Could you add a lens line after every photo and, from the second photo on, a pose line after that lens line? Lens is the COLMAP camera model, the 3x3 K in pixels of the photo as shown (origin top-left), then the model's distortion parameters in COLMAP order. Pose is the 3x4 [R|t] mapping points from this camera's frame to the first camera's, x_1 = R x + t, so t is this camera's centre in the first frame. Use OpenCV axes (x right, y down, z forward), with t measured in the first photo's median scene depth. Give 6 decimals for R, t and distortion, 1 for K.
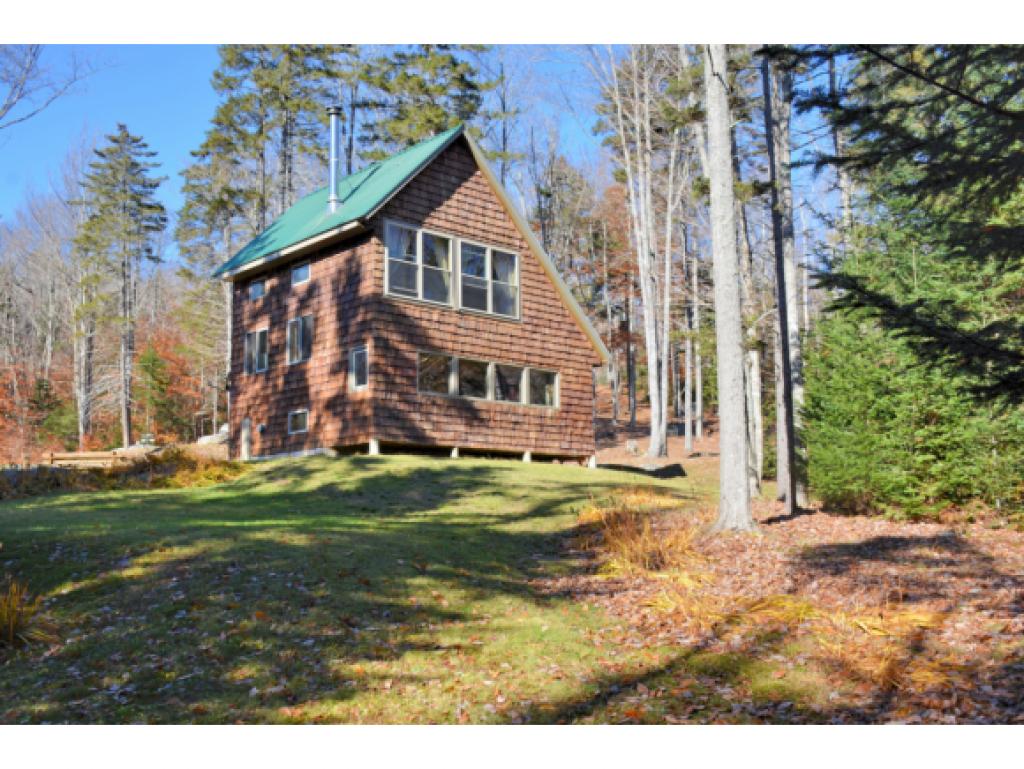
lens RADIAL K [[1080.4, 0, 512.1], [0, 1080.4, 381.4], [0, 0, 1]] dist [-0.016959, 0.000000]
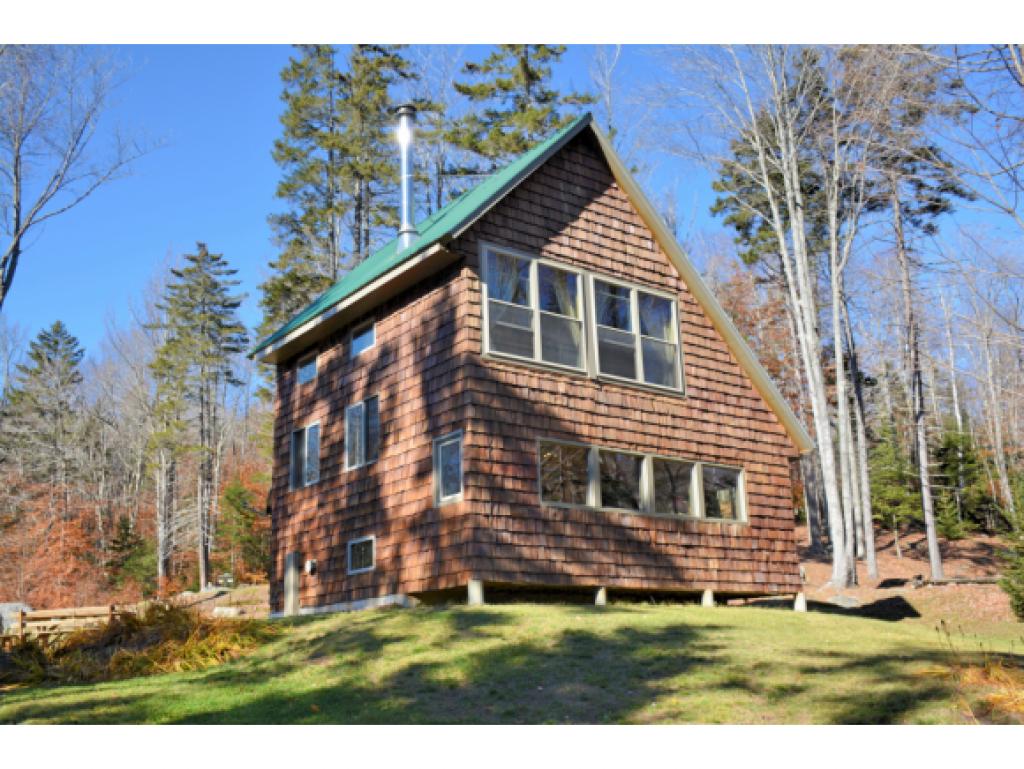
lens RADIAL K [[1080.4, 0, 507.6], [0, 1080.4, 385.6], [0, 0, 1]] dist [-0.016959, 0.000000]
pose [[0.994740, -0.045016, -0.092011, -0.039222], [0.034265, 0.992744, -0.115260, 0.012410], [0.096532, 0.111501, 0.989065, 0.313123]]
